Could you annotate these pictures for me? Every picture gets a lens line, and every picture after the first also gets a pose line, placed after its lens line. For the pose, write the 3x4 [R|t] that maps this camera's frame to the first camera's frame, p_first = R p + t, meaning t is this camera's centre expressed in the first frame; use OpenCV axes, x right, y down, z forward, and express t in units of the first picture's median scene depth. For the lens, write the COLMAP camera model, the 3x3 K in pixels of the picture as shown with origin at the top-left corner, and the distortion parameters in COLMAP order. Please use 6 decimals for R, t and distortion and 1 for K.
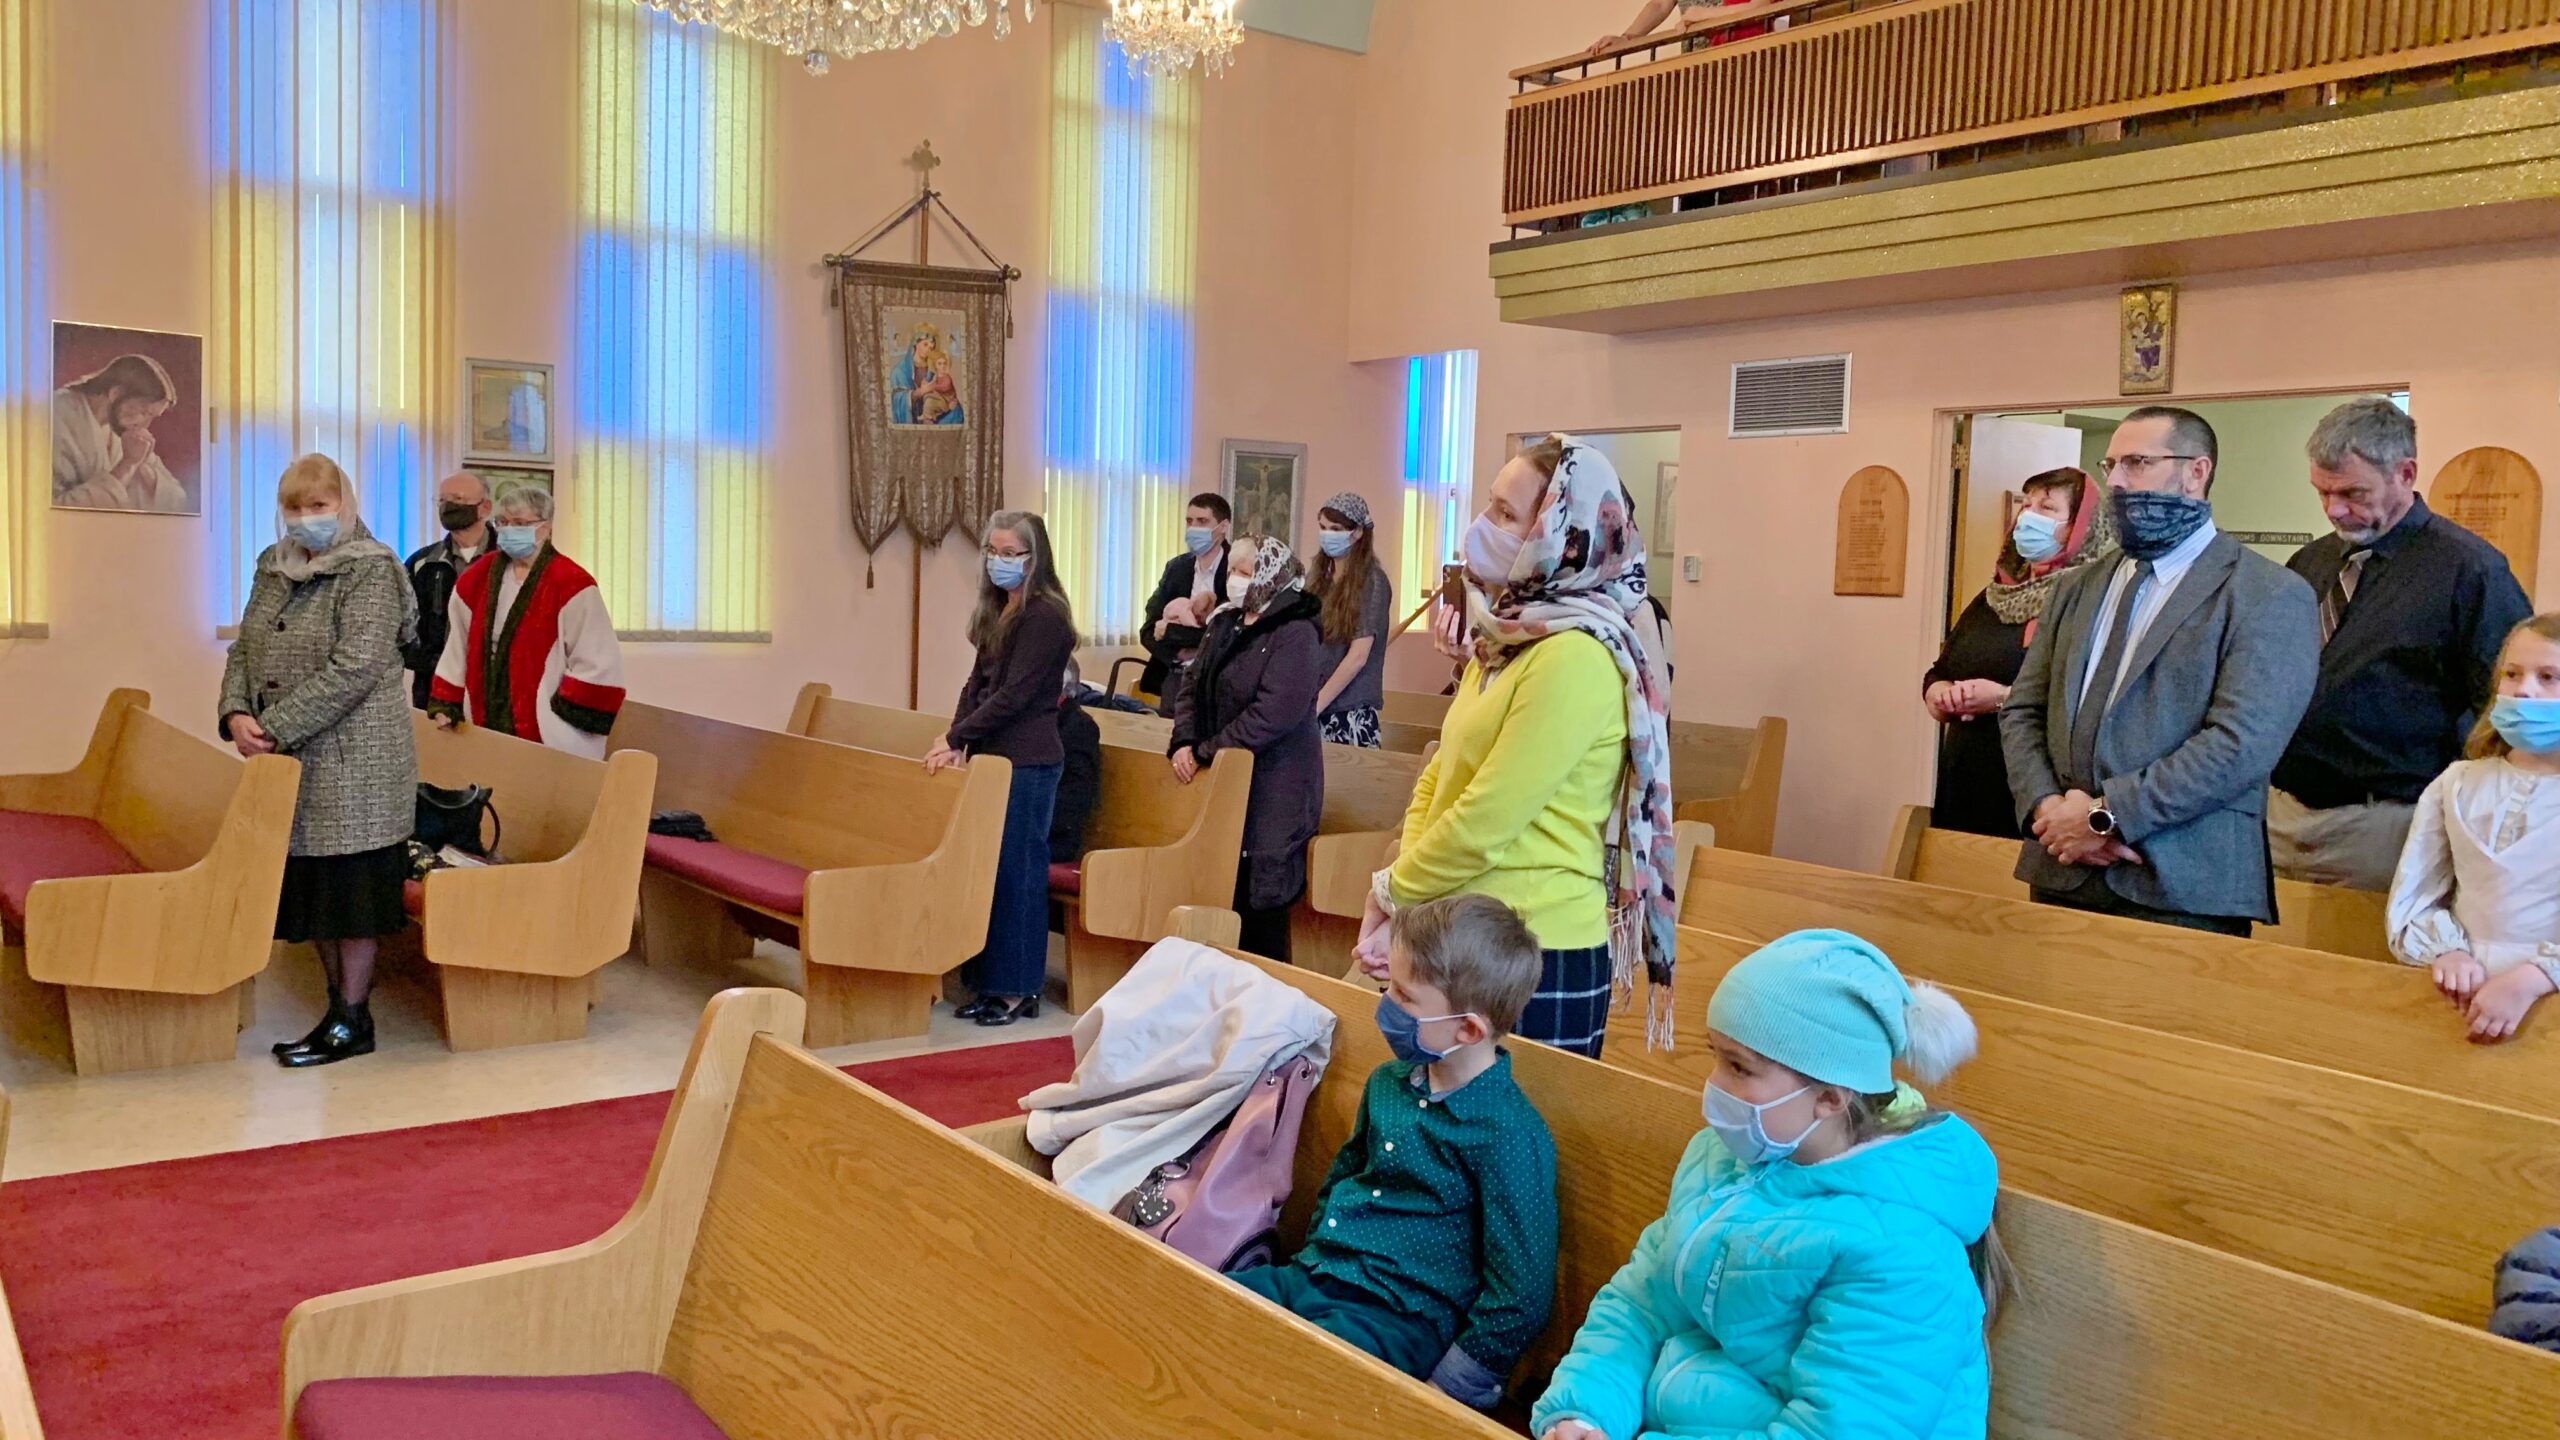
lens RADIAL K [[1919.5, 0, 1280.3], [0, 1919.5, 702.3], [0, 0, 1]] dist [0.075444, -0.114973]
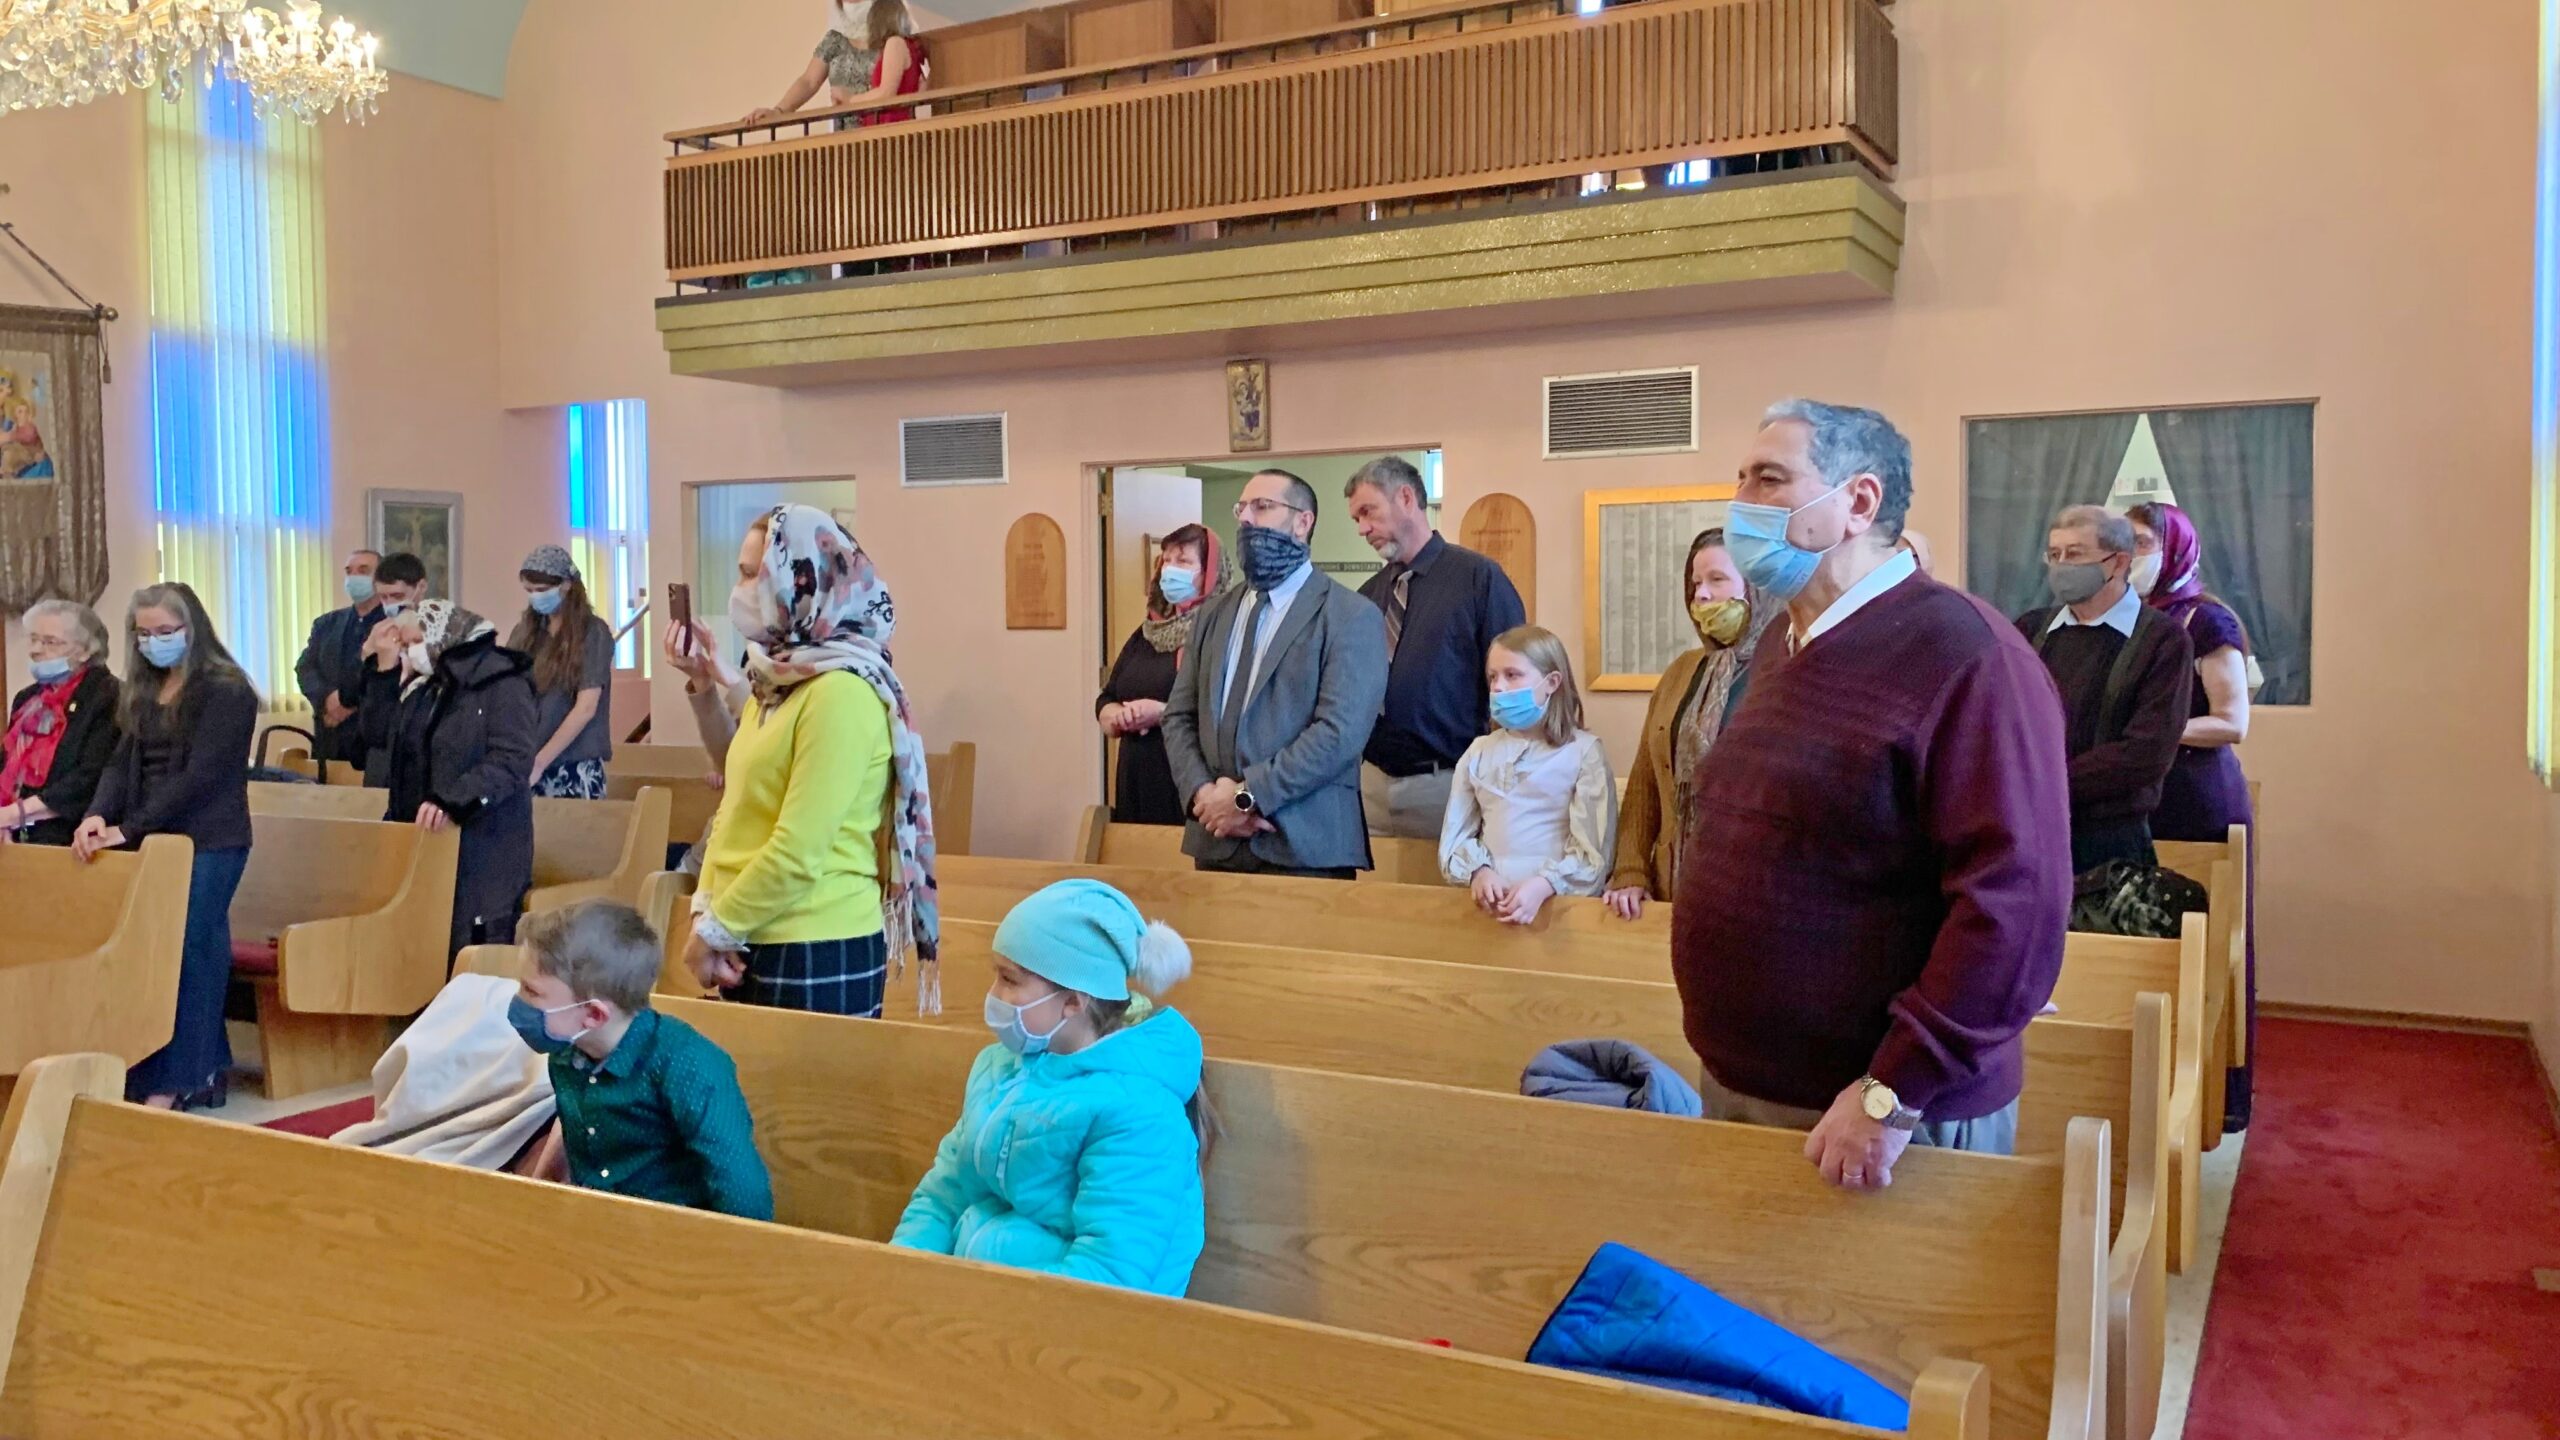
lens RADIAL K [[2036.1, 0, 1325.7], [0, 2036.1, 679.4], [0, 0, 1]] dist [0.008598, -0.002537]
pose [[0.897887, -0.050451, 0.437327, -0.074495], [0.064747, 0.997742, -0.017833, 0.006160], [-0.435440, 0.044328, 0.899126, -0.153982]]
